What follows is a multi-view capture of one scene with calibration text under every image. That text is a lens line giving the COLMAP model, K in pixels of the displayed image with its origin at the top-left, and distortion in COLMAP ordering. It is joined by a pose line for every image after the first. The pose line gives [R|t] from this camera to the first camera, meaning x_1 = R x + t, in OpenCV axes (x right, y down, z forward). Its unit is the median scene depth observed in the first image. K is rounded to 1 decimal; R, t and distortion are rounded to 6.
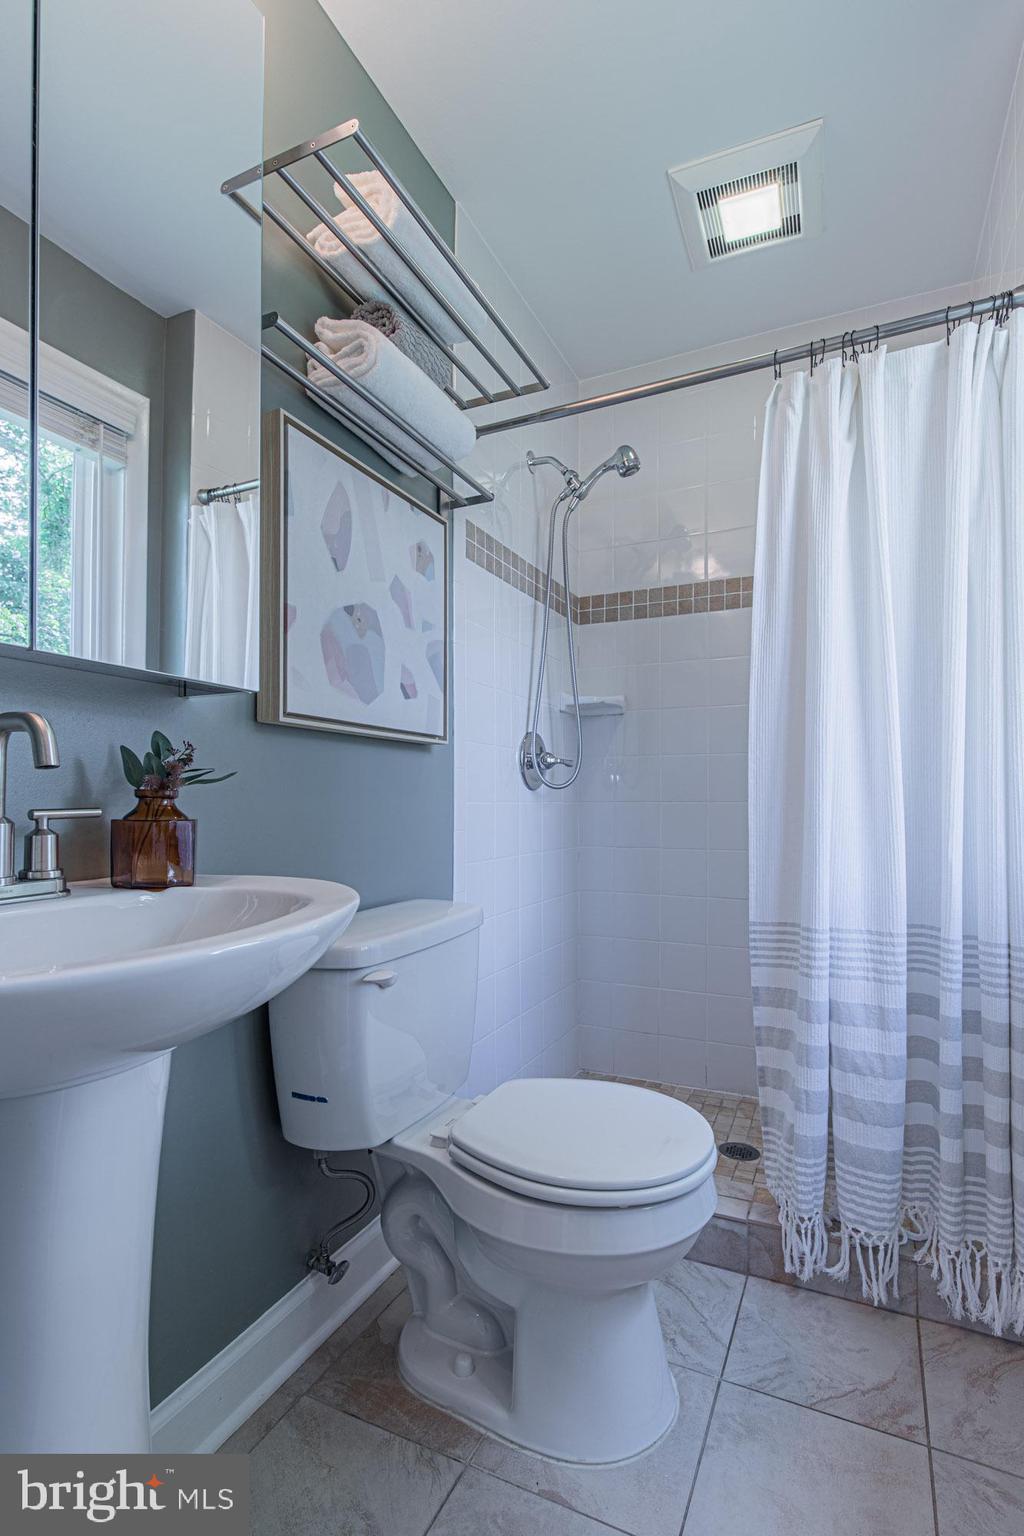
lens RADIAL K [[698.8, 0, 521.6], [0, 698.8, 770.5], [0, 0, 1]] dist [-0.000127, 0.000356]
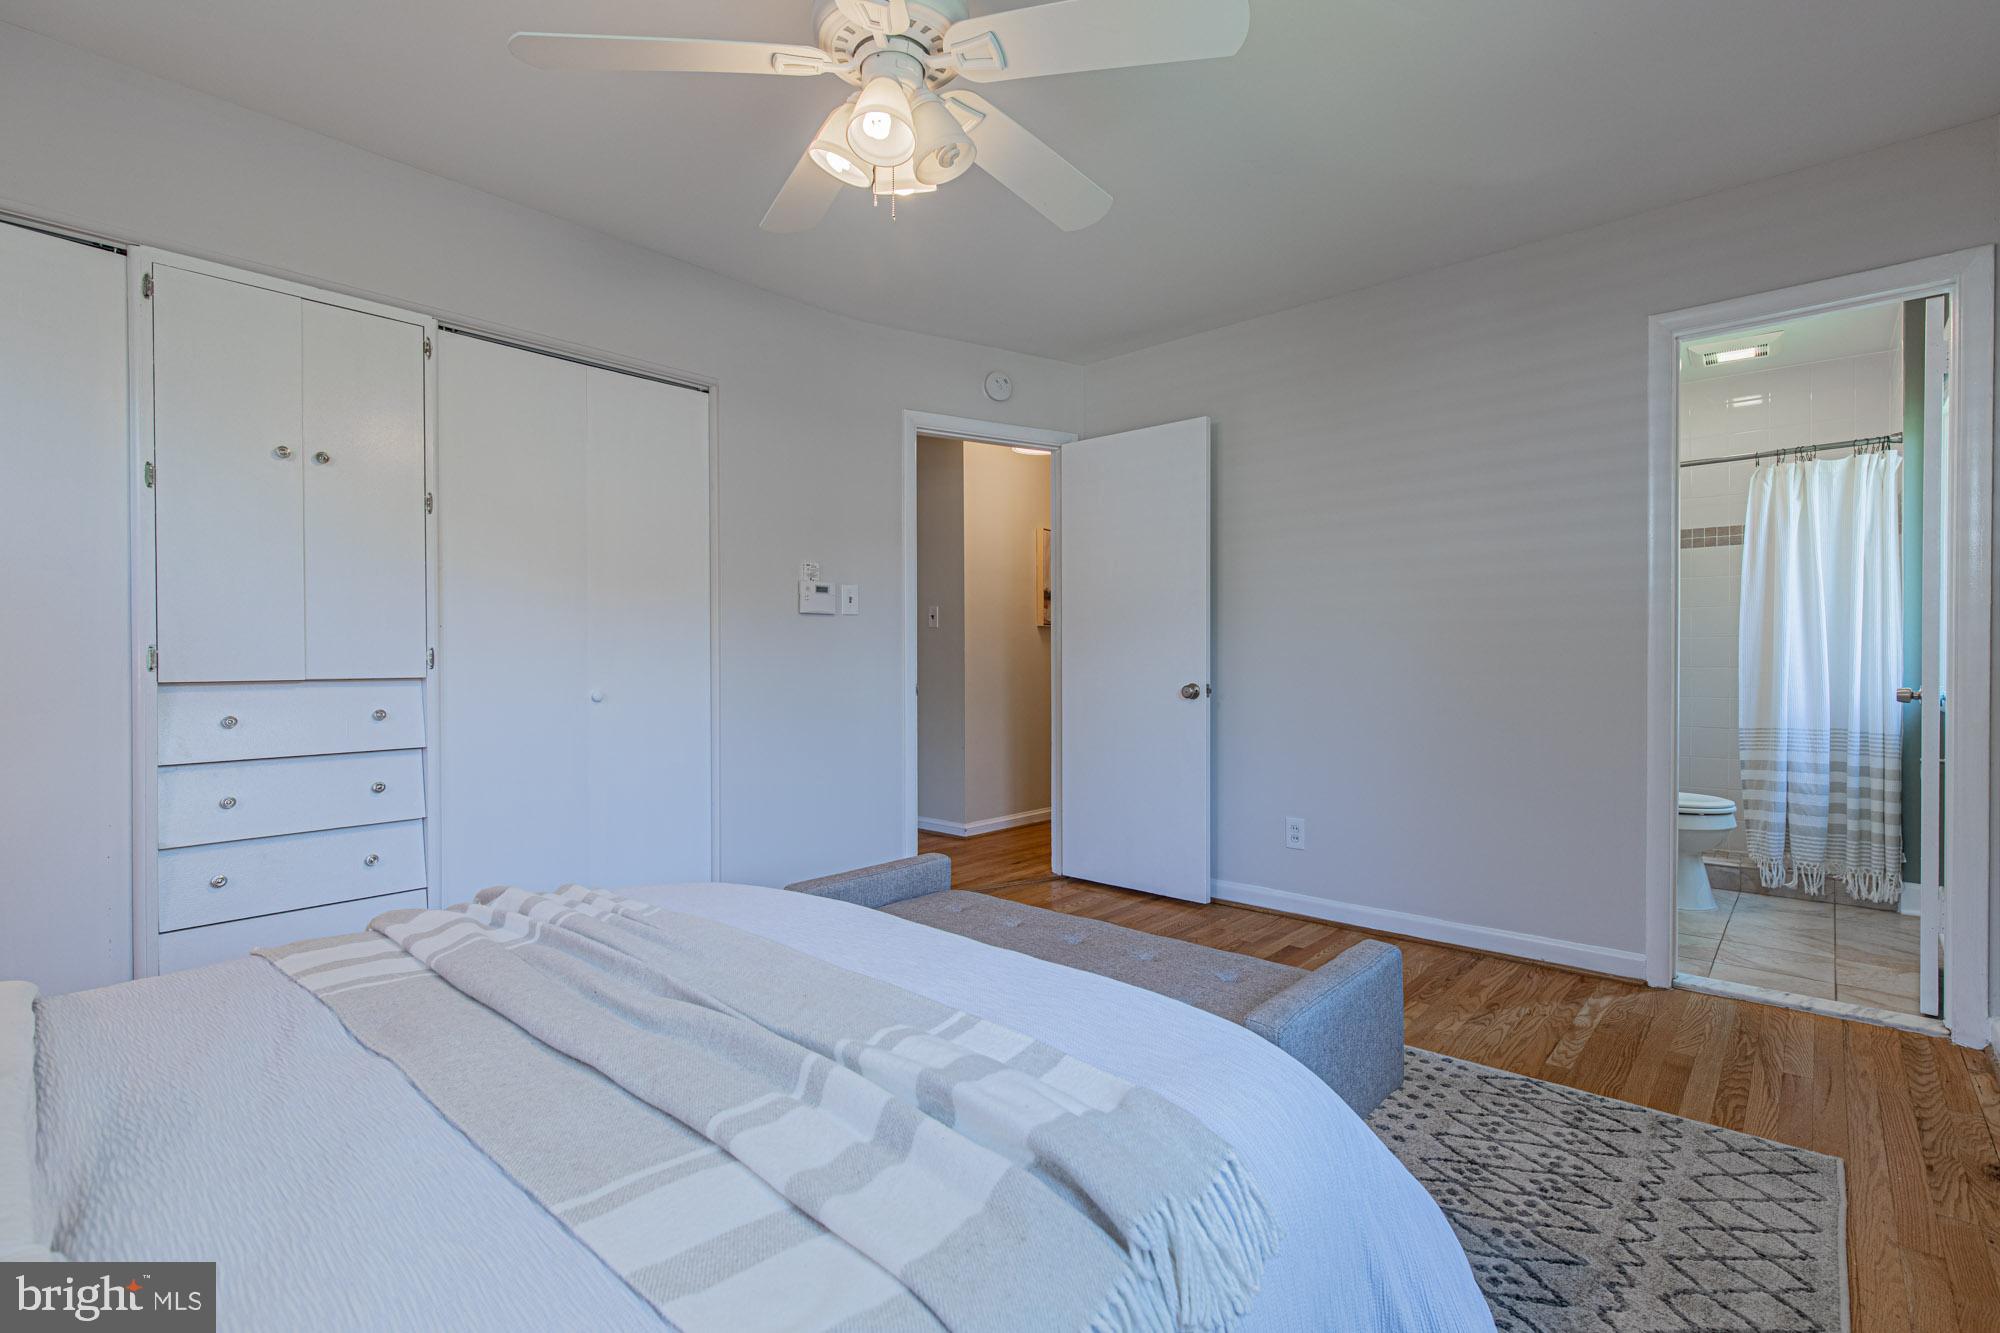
lens RADIAL K [[909.9, 0, 996.0], [0, 909.9, 658.2], [0, 0, 1]] dist [-0.000127, 0.000356]
pose [[0.971384, -0.000517, -0.237515, -1.289561], [0.003243, 0.999933, 0.011085, -0.031941], [0.237494, -0.011538, 0.971321, -2.352001]]
